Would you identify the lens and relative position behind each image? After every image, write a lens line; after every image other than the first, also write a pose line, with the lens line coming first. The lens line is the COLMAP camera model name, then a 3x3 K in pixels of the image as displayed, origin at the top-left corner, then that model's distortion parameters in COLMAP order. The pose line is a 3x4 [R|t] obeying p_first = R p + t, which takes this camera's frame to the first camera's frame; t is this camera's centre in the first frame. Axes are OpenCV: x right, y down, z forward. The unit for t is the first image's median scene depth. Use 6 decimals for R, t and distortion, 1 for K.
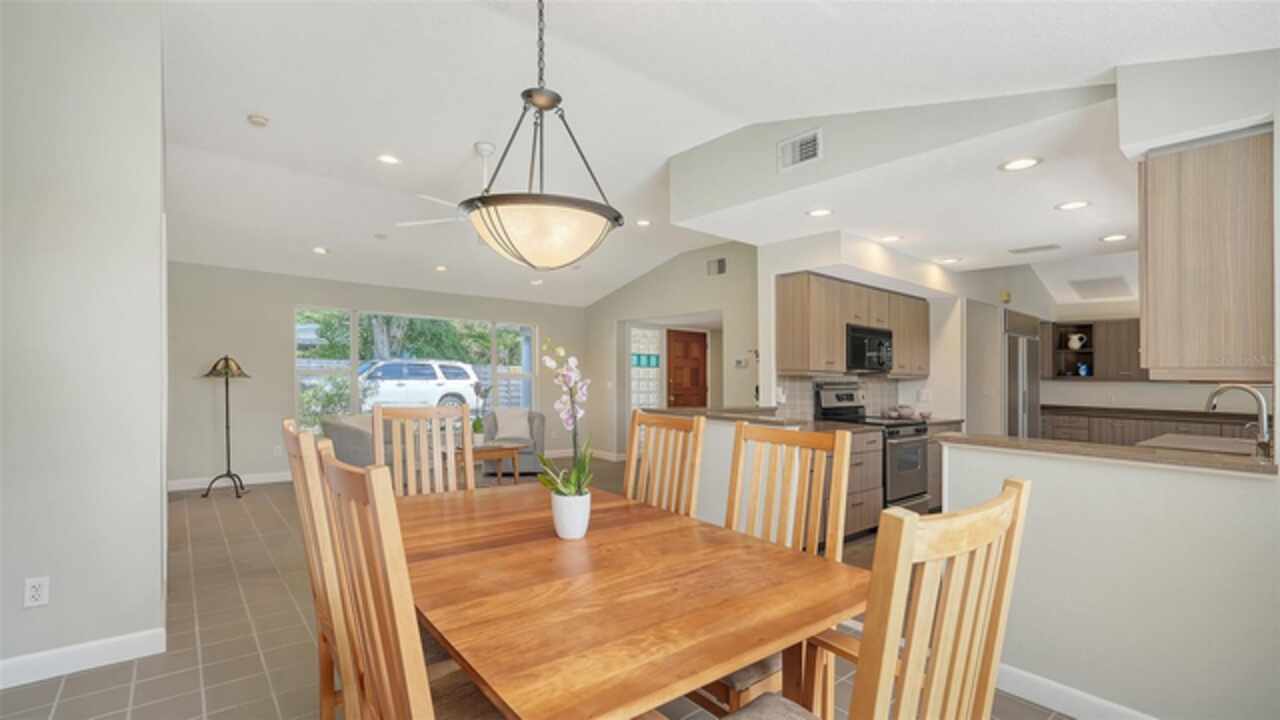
lens RADIAL K [[552.5, 0, 637.2], [0, 552.5, 364.7], [0, 0, 1]] dist [-0.003587, -0.000306]
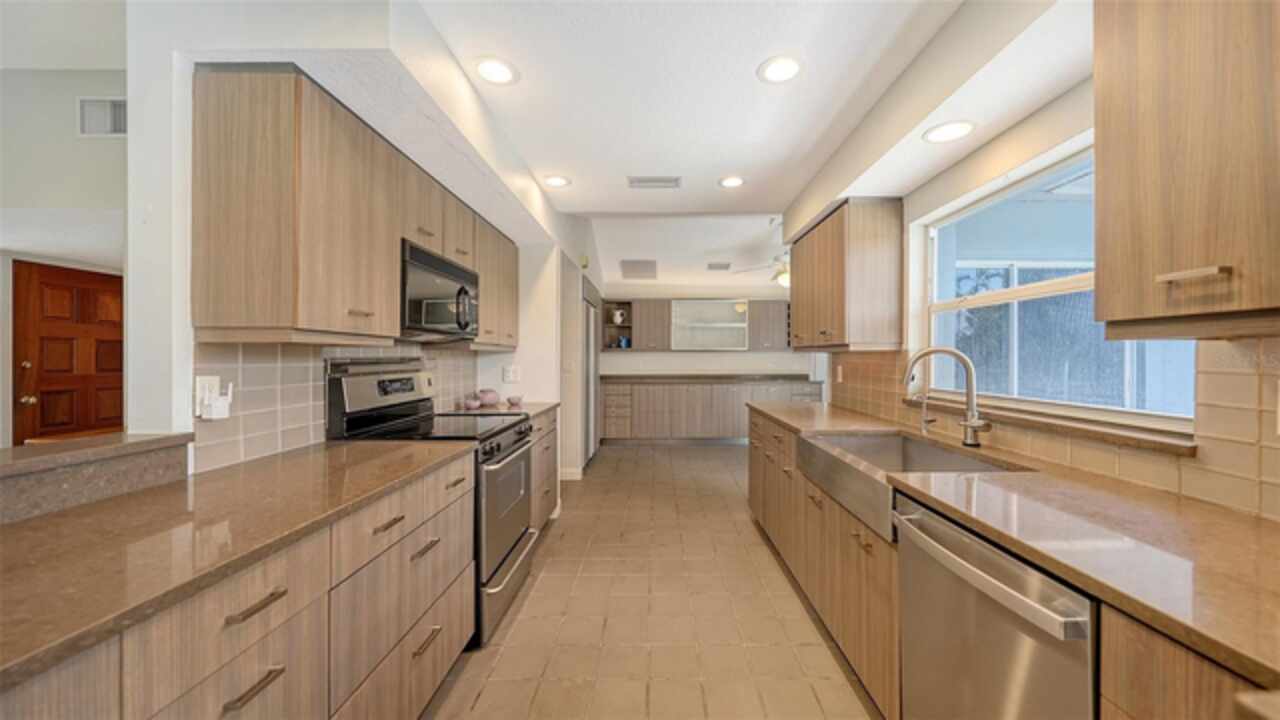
lens RADIAL K [[450.8, 0, 641.9], [0, 450.8, 338.2], [0, 0, 1]] dist [-0.002882, -0.000047]
pose [[0.652647, 0.009804, 0.757599, 0.179063], [-0.001076, 0.999927, -0.012013, 0.015291], [-0.757662, 0.007025, 0.652610, 0.477926]]
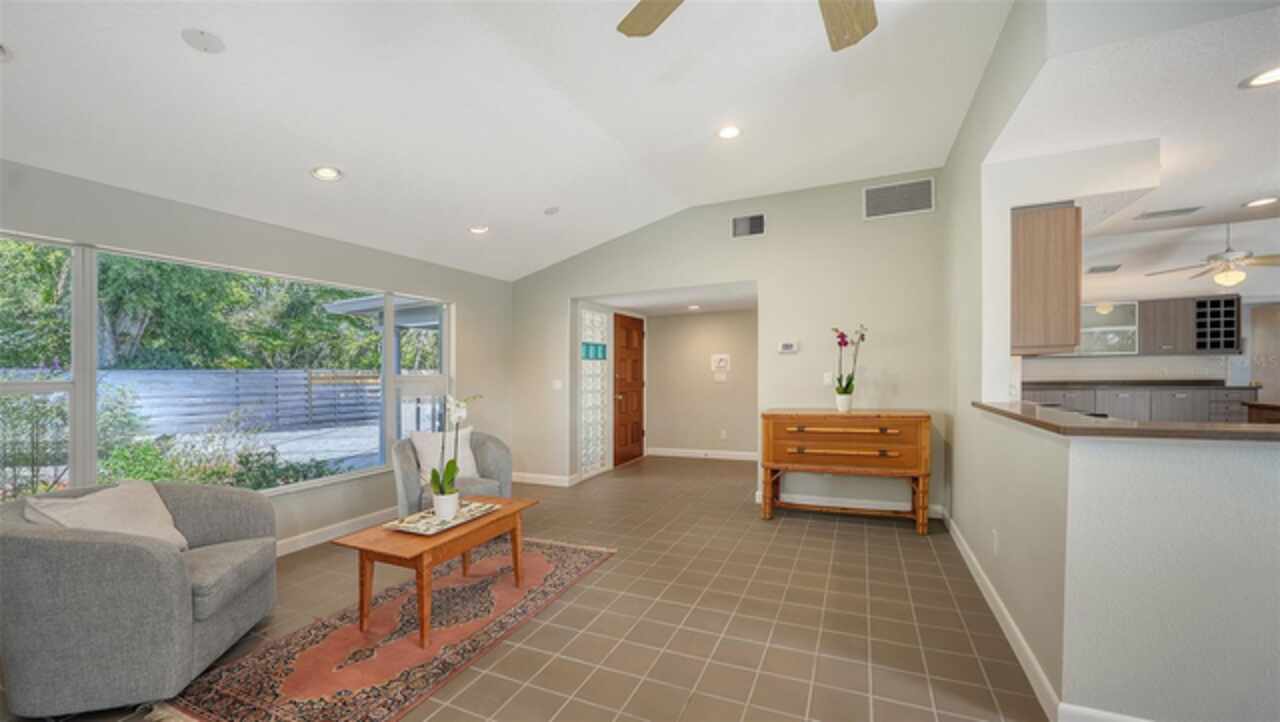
lens RADIAL K [[461.6, 0, 642.7], [0, 461.6, 358.4], [0, 0, 1]] dist [-0.006321, 0.000117]
pose [[0.896513, -0.024783, 0.442324, -0.329691], [0.029404, 0.999561, -0.003592, 0.010668], [-0.442041, 0.016226, 0.896848, 0.560527]]
